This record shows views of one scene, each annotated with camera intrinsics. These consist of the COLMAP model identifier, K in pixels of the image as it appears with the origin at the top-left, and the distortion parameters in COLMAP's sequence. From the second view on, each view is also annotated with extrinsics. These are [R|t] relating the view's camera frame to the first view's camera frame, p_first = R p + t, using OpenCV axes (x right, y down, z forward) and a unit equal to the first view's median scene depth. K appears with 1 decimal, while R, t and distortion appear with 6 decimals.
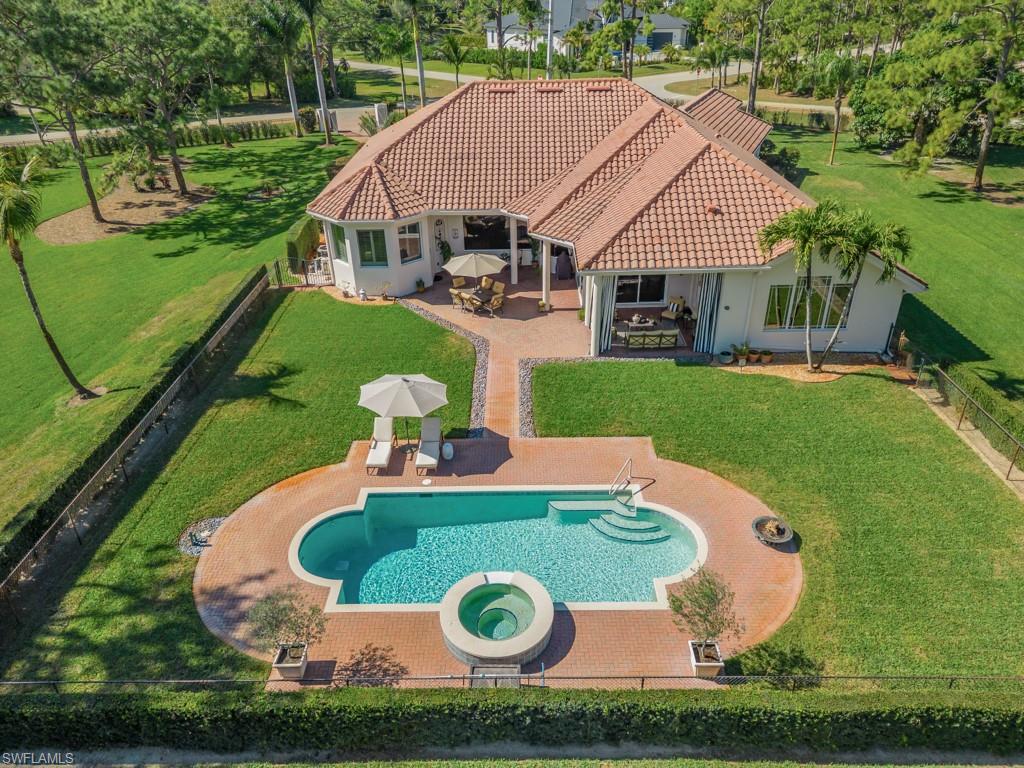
lens RADIAL K [[710.2, 0, 513.5], [0, 710.2, 382.9], [0, 0, 1]] dist [-0.001402, -0.000437]
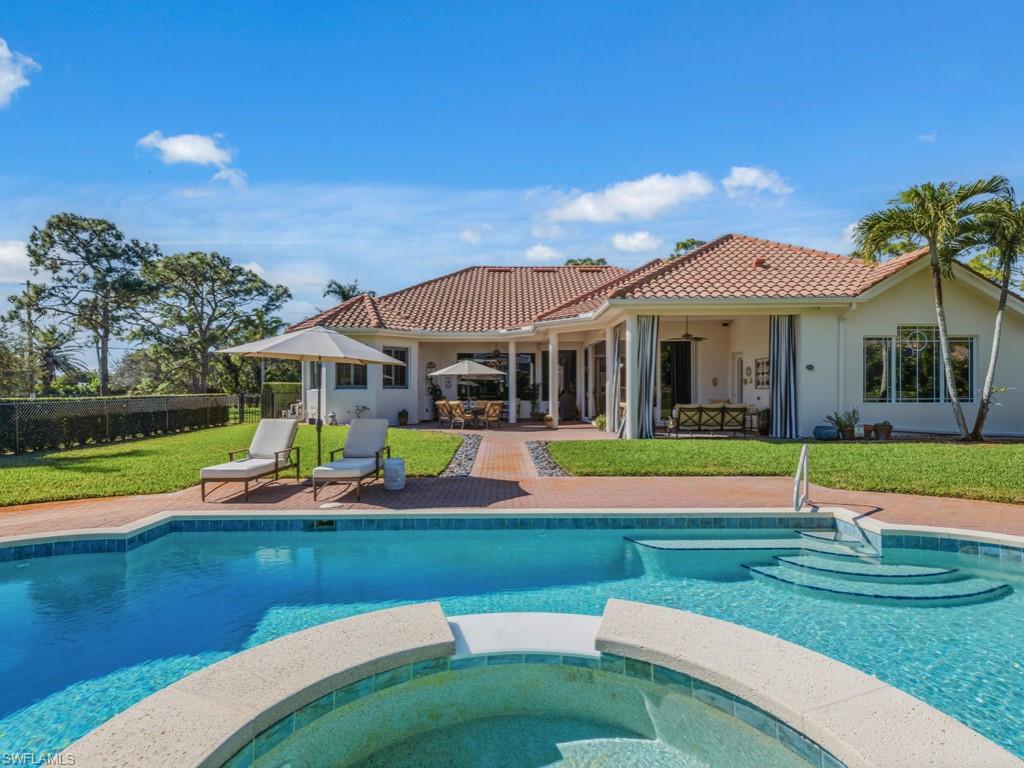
lens RADIAL K [[524.8, 0, 509.1], [0, 524.8, 385.6], [0, 0, 1]] dist [0.002019, 0.000253]
pose [[0.999785, 0.013906, 0.015403, -0.015079], [-0.004263, 0.864057, -0.503376, 0.158630], [-0.020309, 0.503202, 0.863930, 0.470007]]
